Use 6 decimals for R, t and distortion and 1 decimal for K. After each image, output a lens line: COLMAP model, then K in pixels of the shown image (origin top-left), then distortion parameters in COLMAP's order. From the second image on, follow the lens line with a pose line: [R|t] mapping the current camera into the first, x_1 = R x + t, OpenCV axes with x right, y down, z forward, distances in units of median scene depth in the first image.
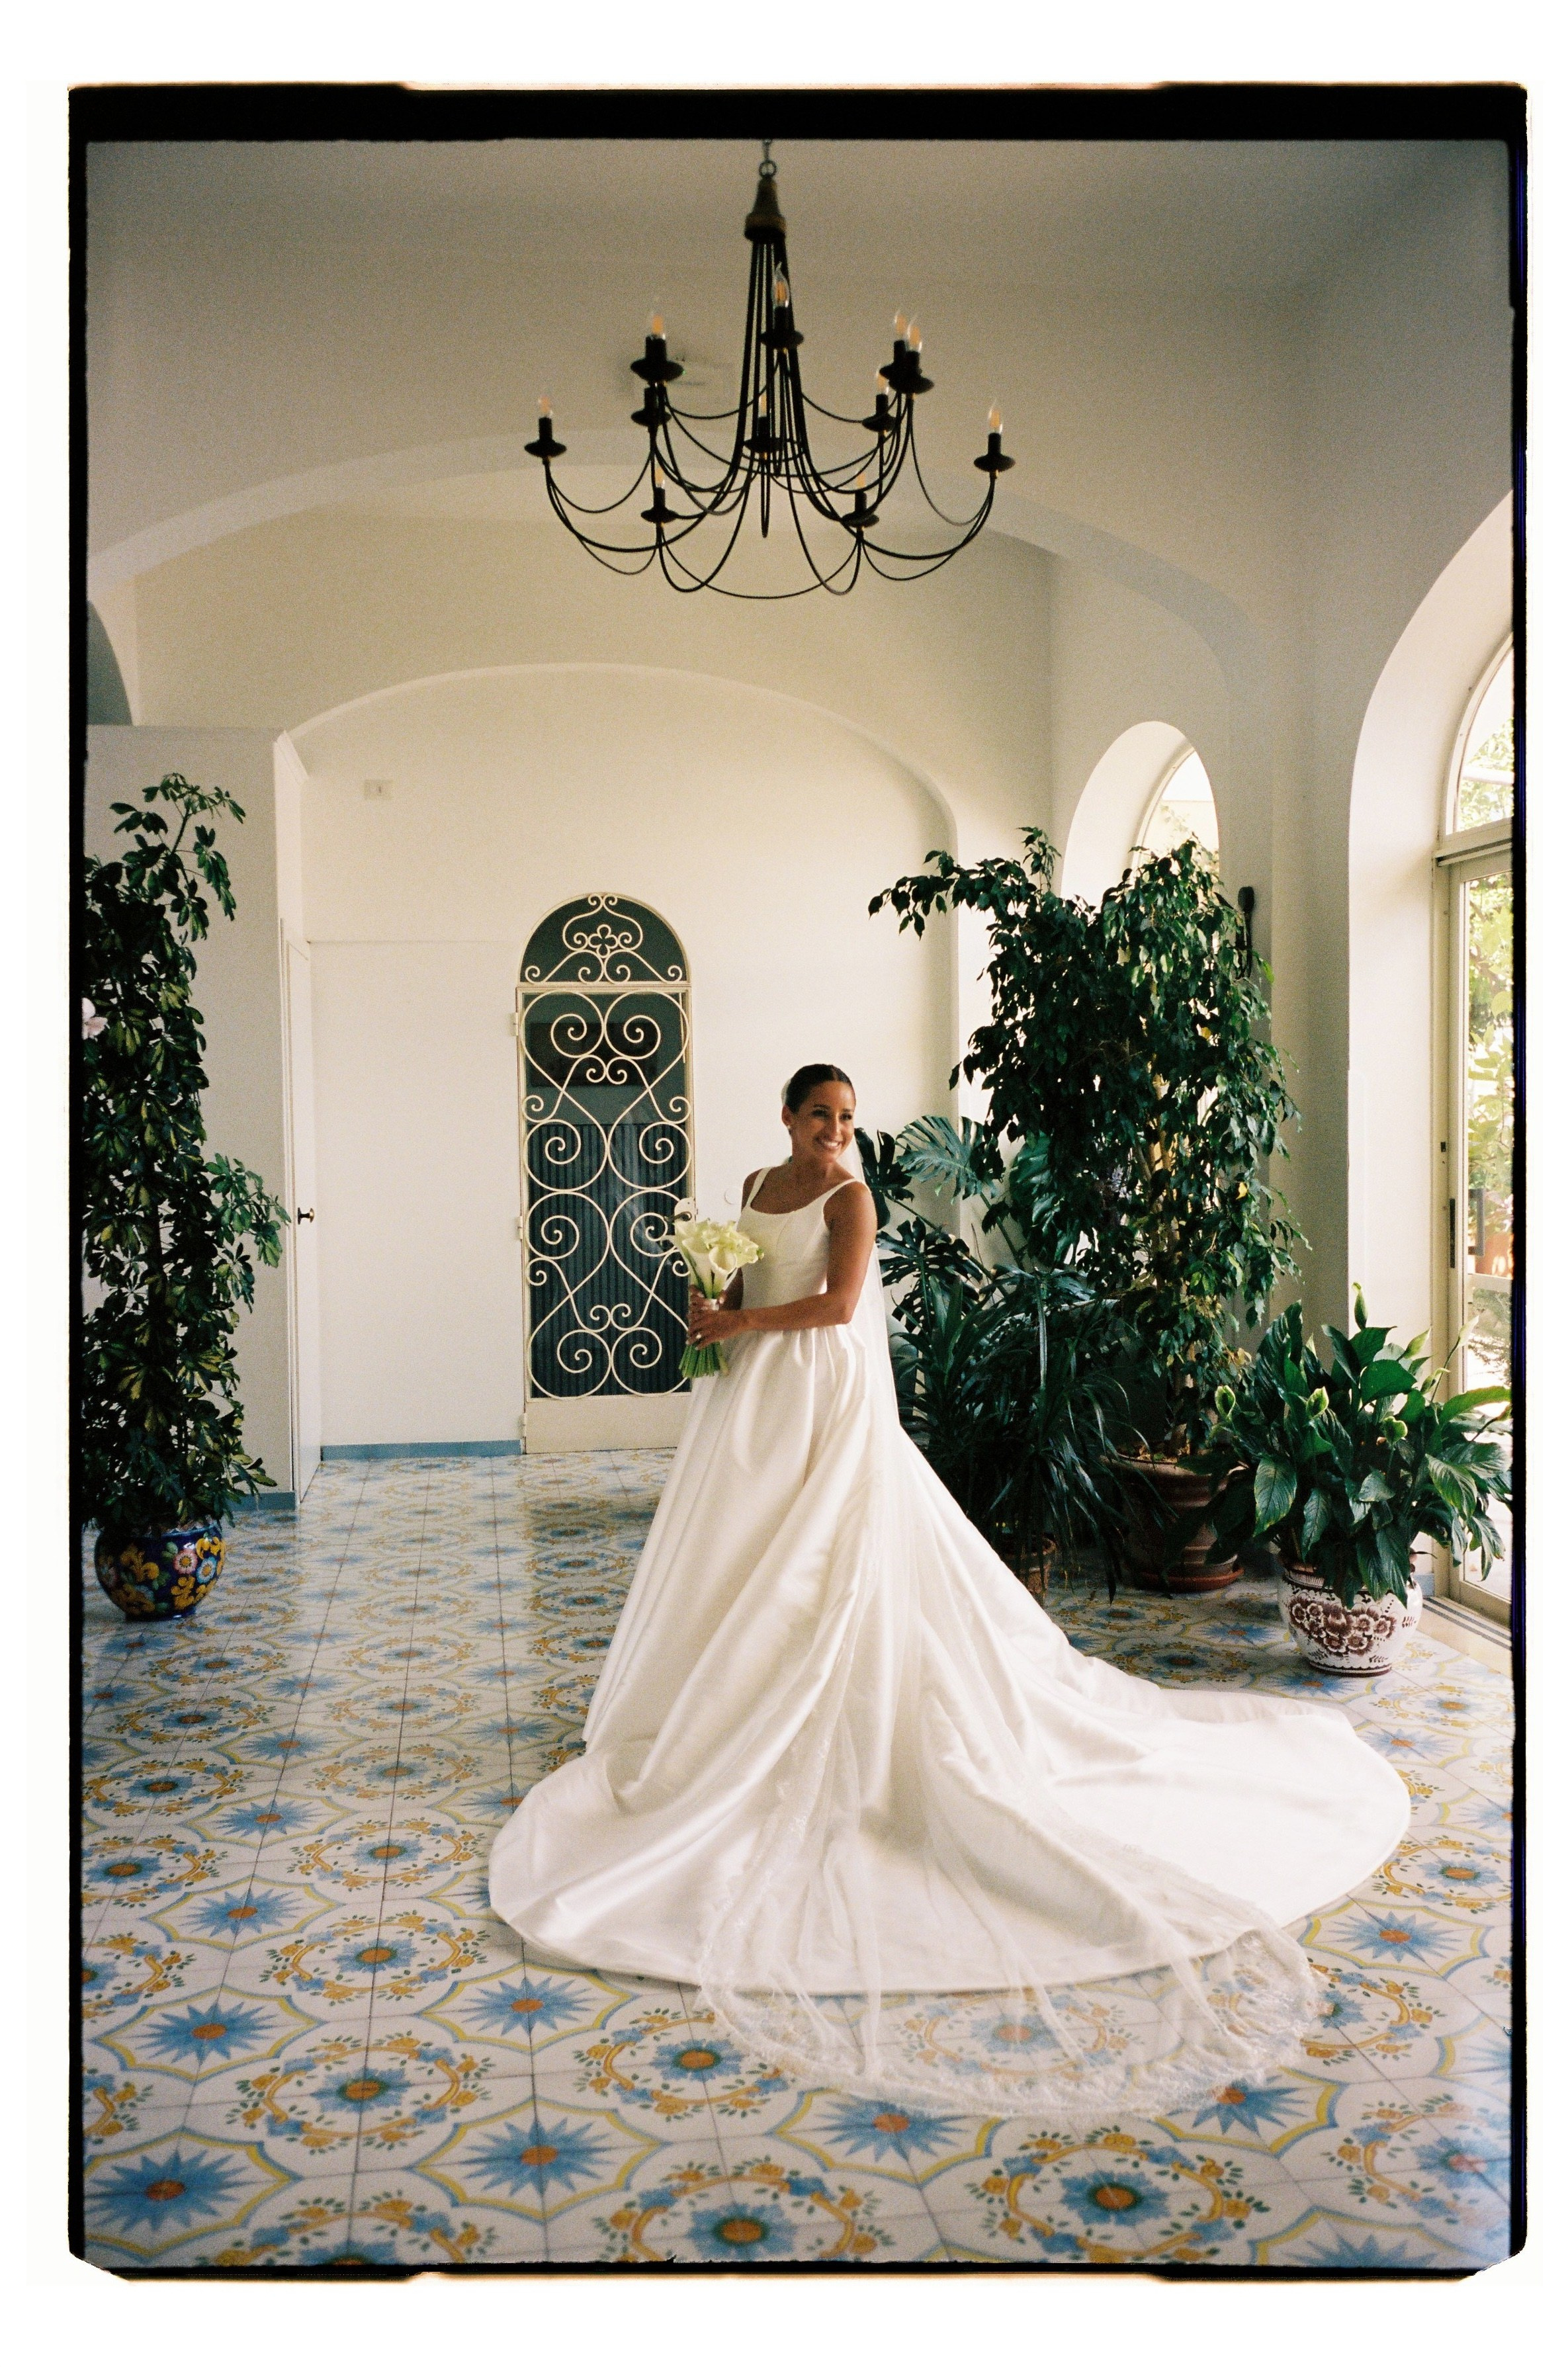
lens RADIAL K [[2048.6, 0, 766.7], [0, 2048.6, 1180.6], [0, 0, 1]] dist [0.077181, -0.048370]
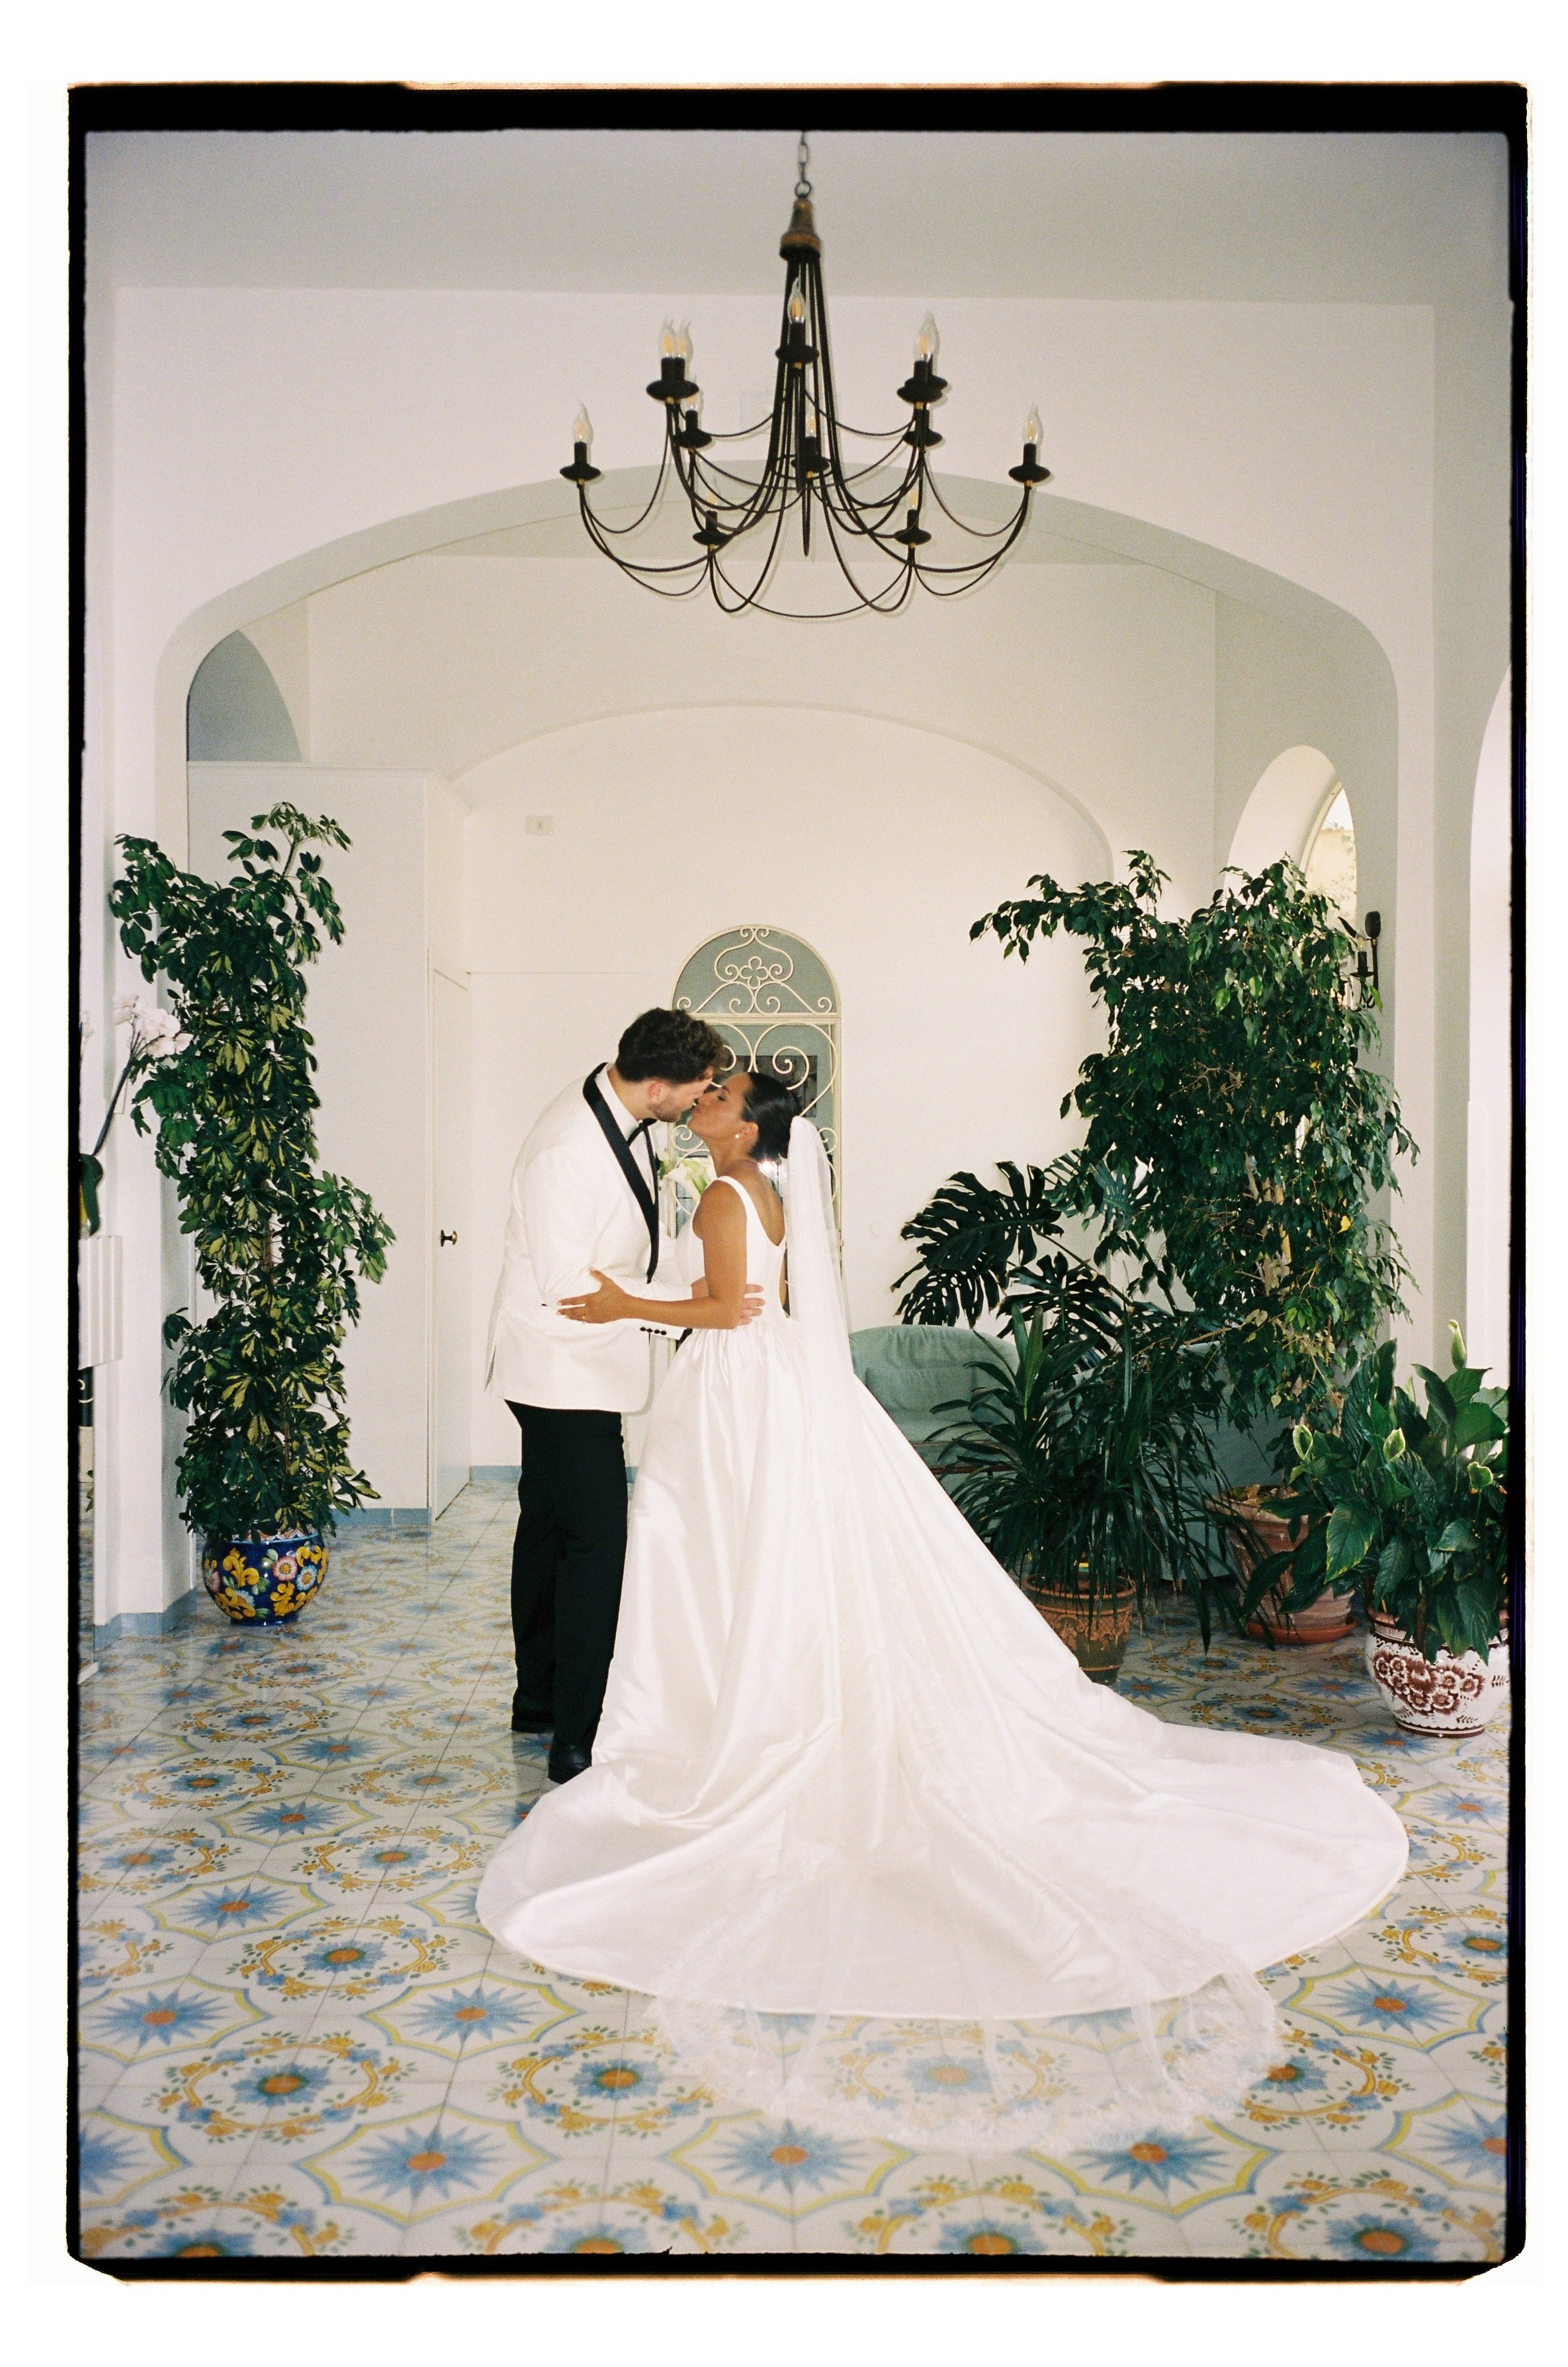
lens RADIAL K [[2048.6, 0, 778.5], [0, 2048.6, 1177.7], [0, 0, 1]] dist [0.077181, -0.048370]
pose [[0.991550, 0.014743, -0.128888, 0.103211], [-0.017850, 0.999576, -0.022986, 0.011018], [0.128494, 0.025092, 0.991393, 0.013578]]
